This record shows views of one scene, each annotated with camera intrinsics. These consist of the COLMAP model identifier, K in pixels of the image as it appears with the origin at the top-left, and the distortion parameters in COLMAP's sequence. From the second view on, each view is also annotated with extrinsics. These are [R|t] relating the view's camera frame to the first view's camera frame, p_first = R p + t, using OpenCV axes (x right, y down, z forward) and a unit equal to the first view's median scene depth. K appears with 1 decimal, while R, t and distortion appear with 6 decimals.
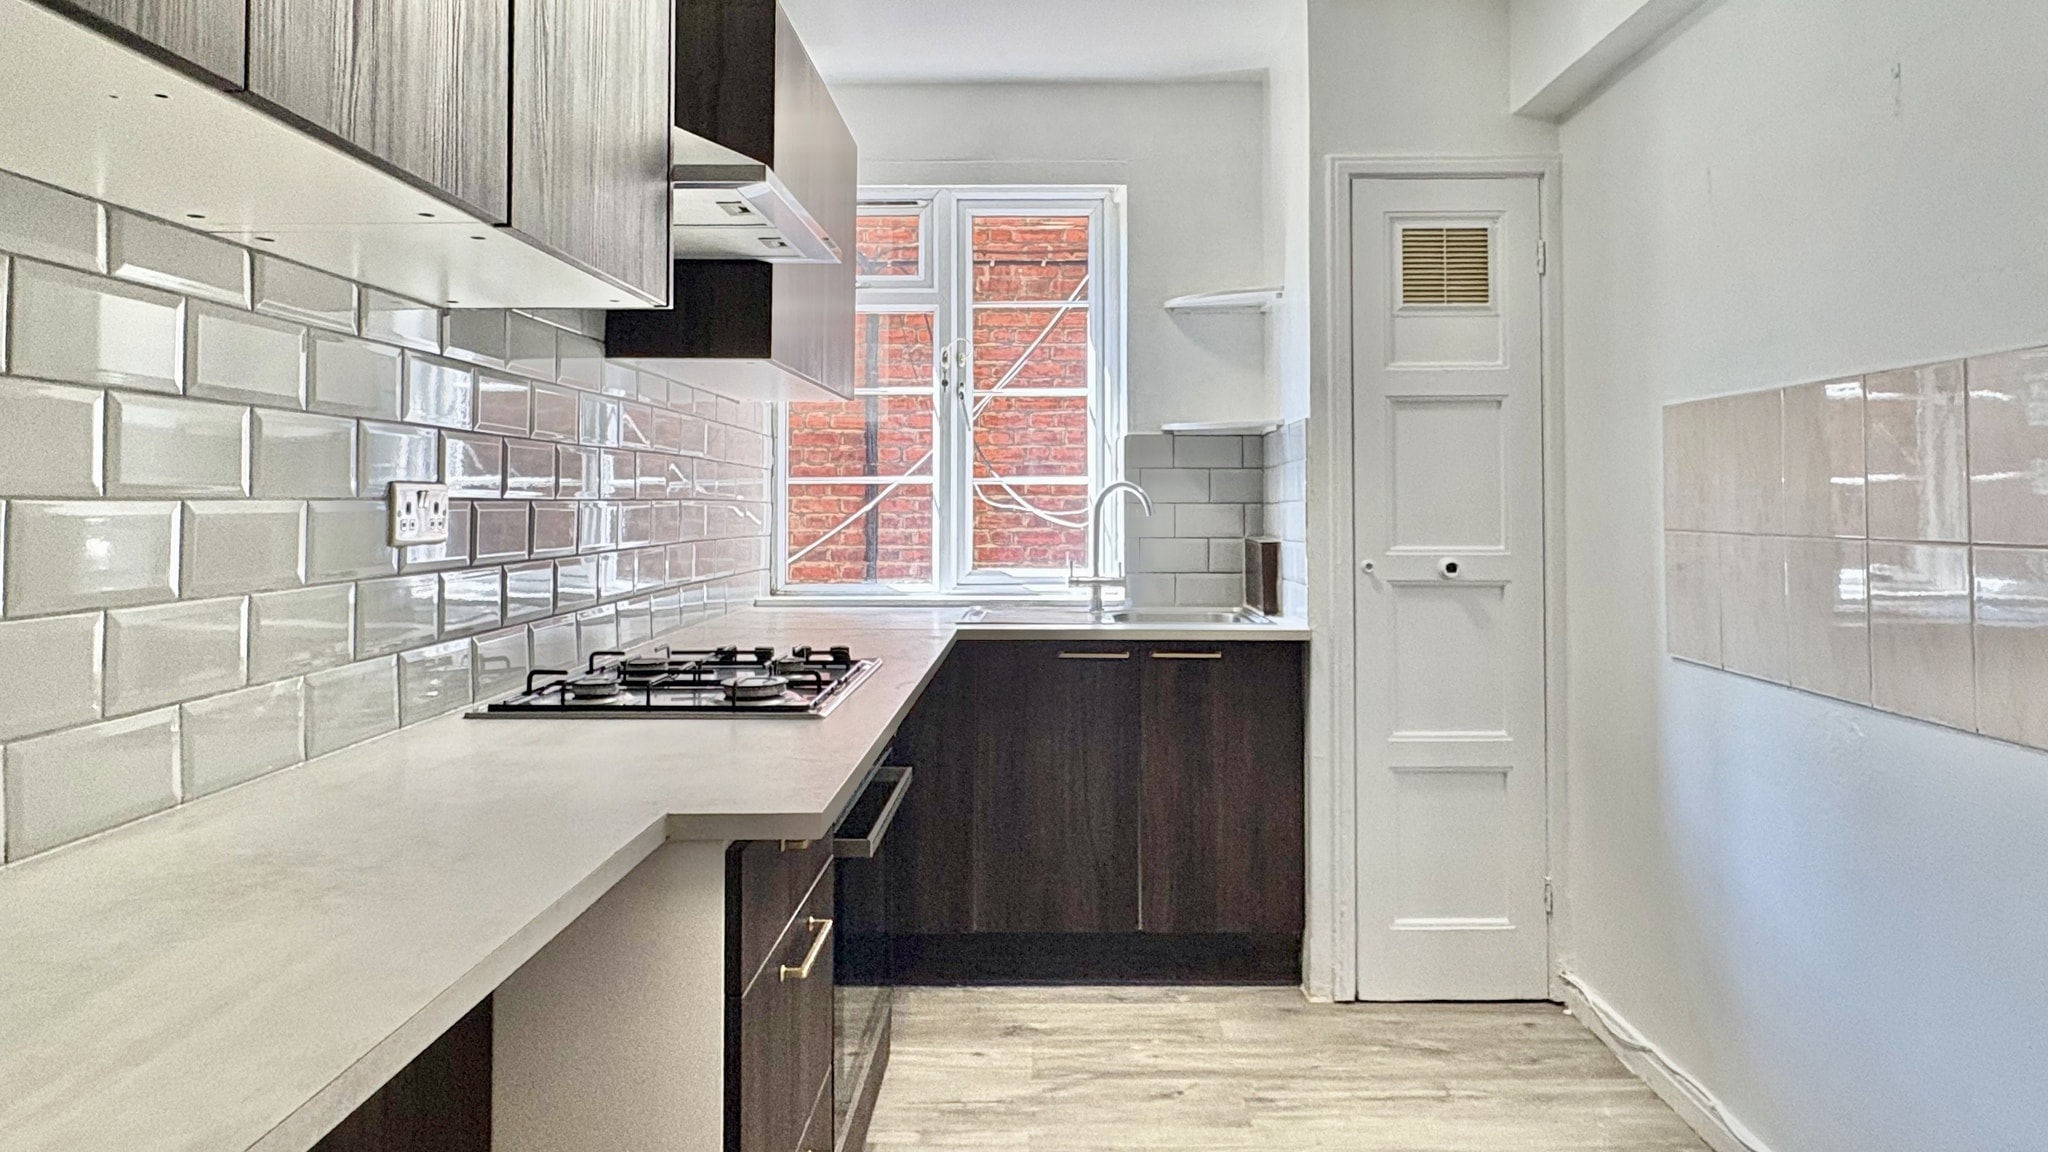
lens RADIAL K [[1198.1, 0, 1026.7], [0, 1198.1, 501.8], [0, 0, 1]] dist [-0.004907, -0.000744]
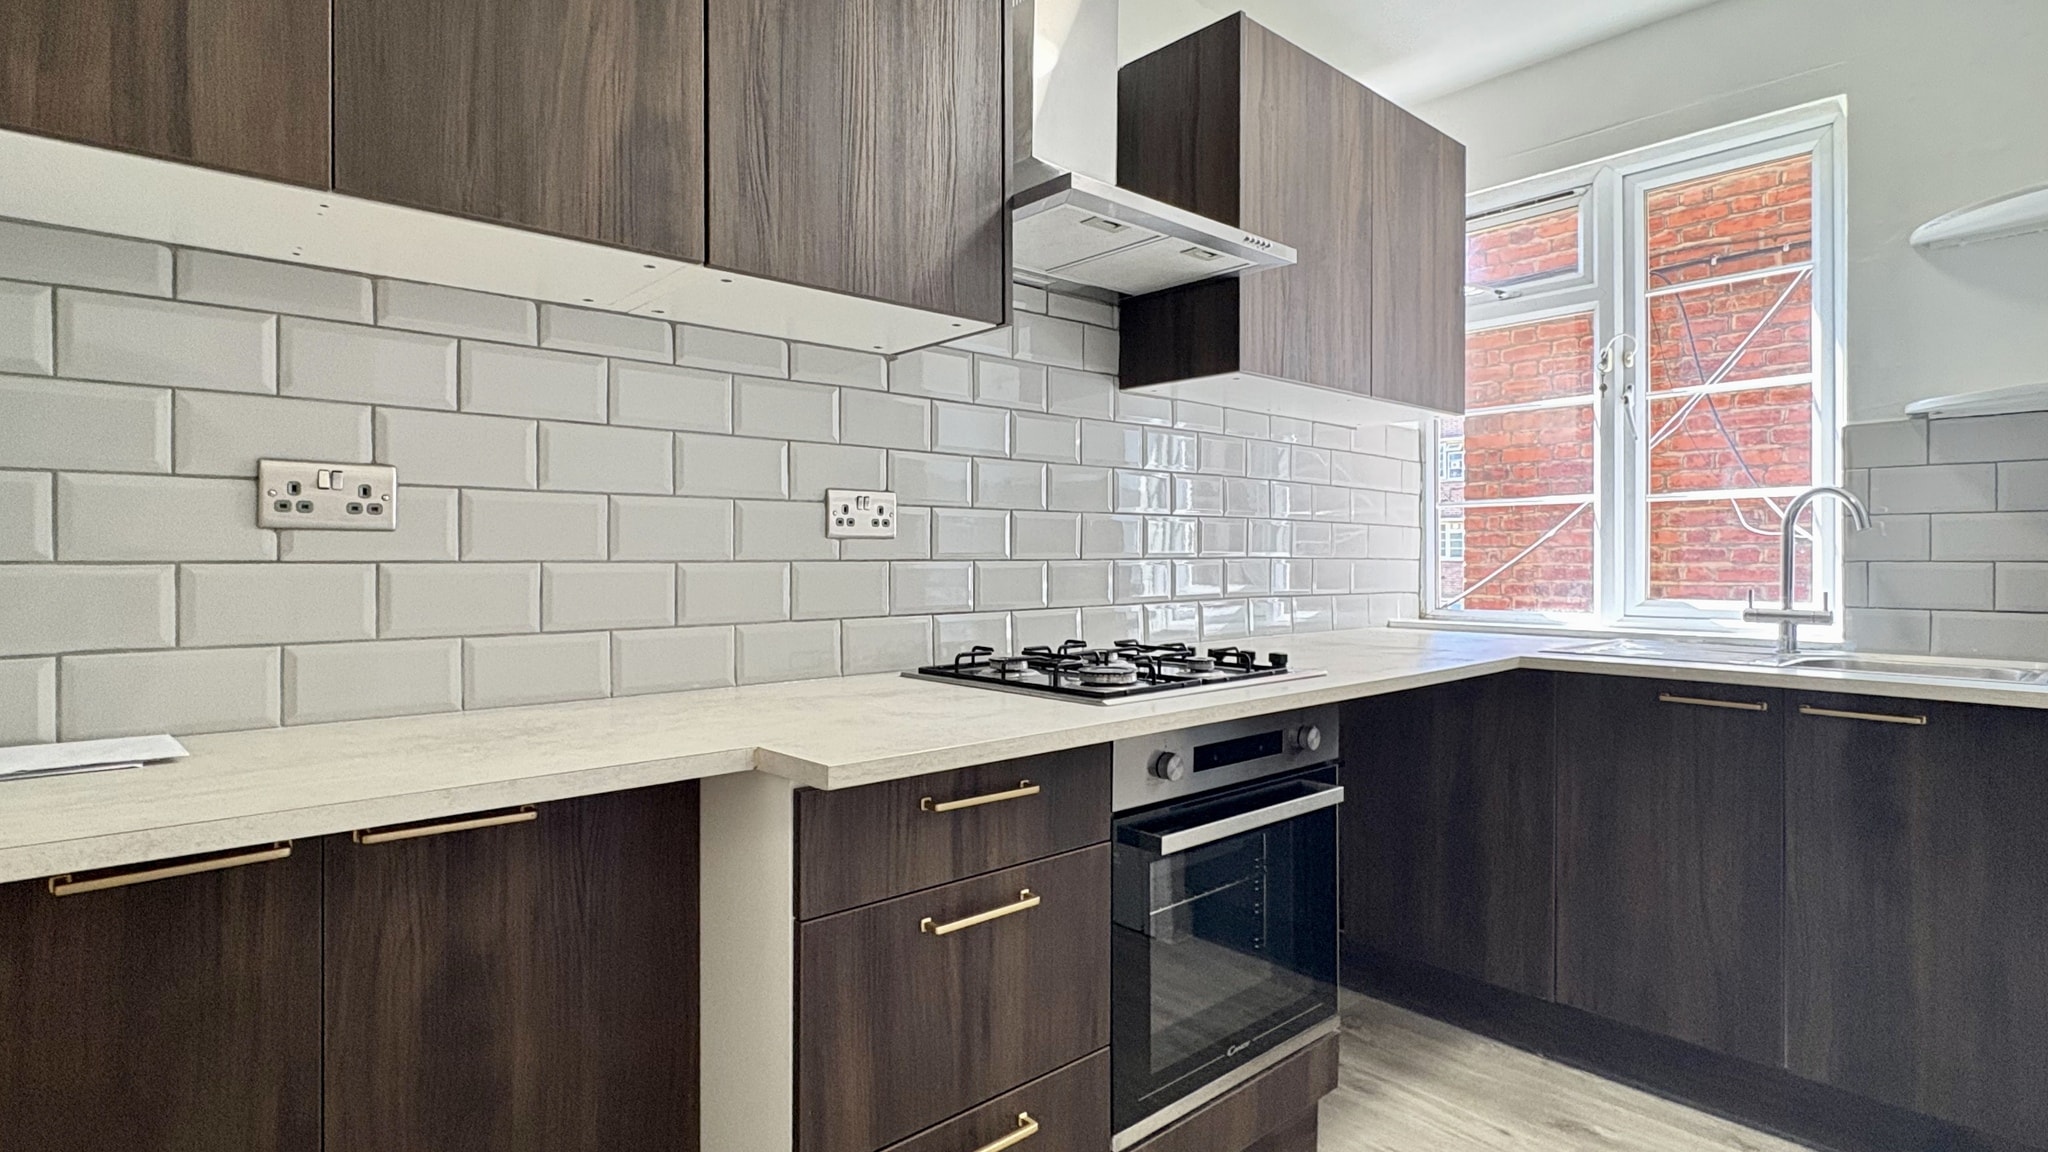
lens RADIAL K [[1015.1, 0, 1024.0], [0, 1015.1, 576.0], [0, 0, 1]] dist [0.001066, 0.000478]
pose [[0.680765, 0.013486, -0.732378, 0.204374], [0.000833, 0.999816, 0.019184, 0.027003], [0.732501, -0.013670, 0.680628, 0.181292]]
